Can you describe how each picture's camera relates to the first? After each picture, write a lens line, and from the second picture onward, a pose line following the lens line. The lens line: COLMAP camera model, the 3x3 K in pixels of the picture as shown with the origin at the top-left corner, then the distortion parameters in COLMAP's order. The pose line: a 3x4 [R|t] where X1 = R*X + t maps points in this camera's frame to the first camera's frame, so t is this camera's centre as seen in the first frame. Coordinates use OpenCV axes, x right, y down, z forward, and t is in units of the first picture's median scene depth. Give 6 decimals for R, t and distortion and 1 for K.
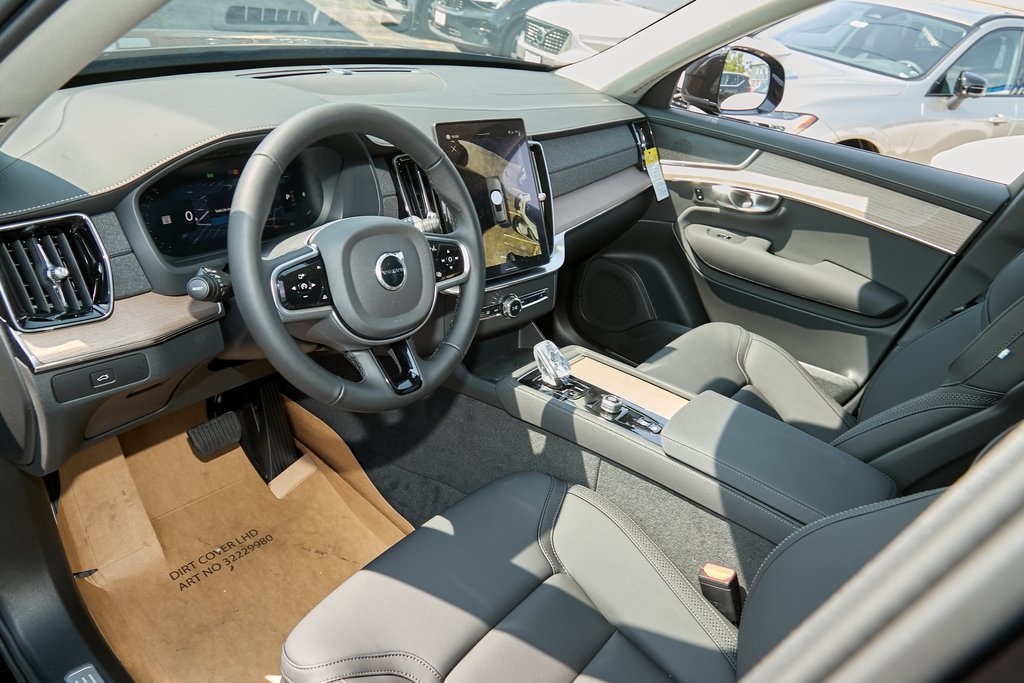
lens RADIAL K [[699.2, 0, 512.0], [0, 699.2, 341.5], [0, 0, 1]] dist [-0.005741, -0.001667]
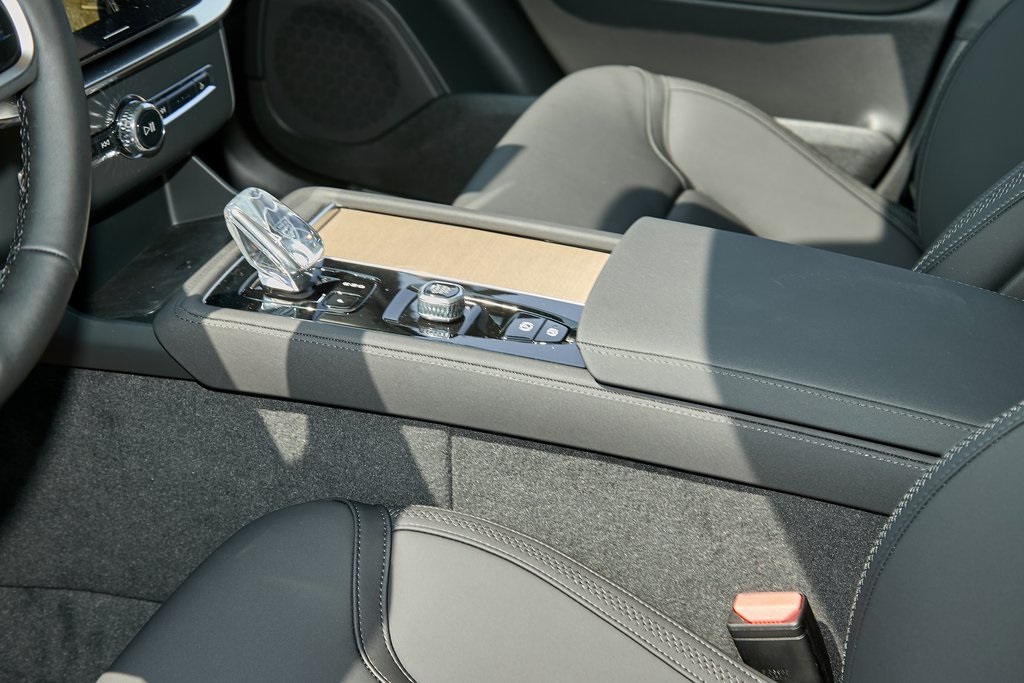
lens RADIAL K [[1505.3, 0, 512.0], [0, 1505.3, 341.5], [0, 0, 1]] dist [-0.033272, -0.069575]
pose [[0.936258, -0.247924, 0.248906, -0.047256], [0.220071, 0.966160, 0.134552, 0.000391], [-0.273842, -0.071199, 0.959136, 0.112675]]
